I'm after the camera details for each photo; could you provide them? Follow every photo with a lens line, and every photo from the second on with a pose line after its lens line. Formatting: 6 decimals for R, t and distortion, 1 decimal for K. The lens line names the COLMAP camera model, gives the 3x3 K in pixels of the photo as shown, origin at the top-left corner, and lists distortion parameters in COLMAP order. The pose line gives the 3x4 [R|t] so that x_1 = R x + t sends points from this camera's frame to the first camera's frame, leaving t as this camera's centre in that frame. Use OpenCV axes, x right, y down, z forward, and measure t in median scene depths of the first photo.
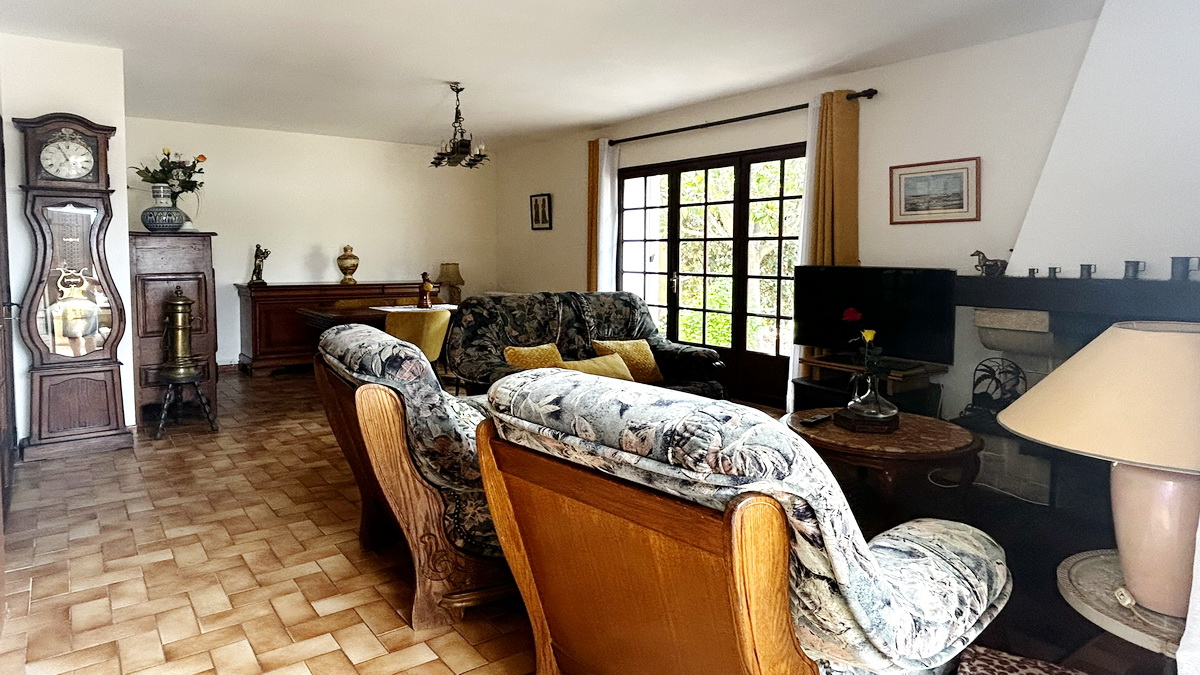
lens RADIAL K [[673.4, 0, 597.8], [0, 673.4, 296.0], [0, 0, 1]] dist [0.006795, 0.000269]
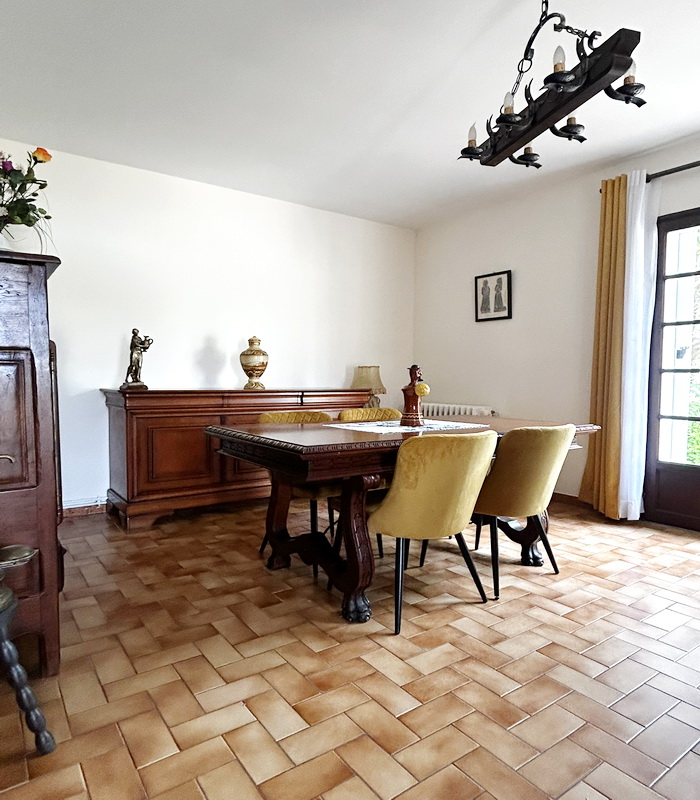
lens RADIAL K [[522.3, 0, 350.7], [0, 522.3, 402.8], [0, 0, 1]] dist [-0.010972, 0.000219]
pose [[0.998561, -0.001790, -0.053589, -0.260944], [0.001040, 0.999901, -0.014033, 0.003765], [0.053609, 0.013957, 0.998464, 0.492926]]
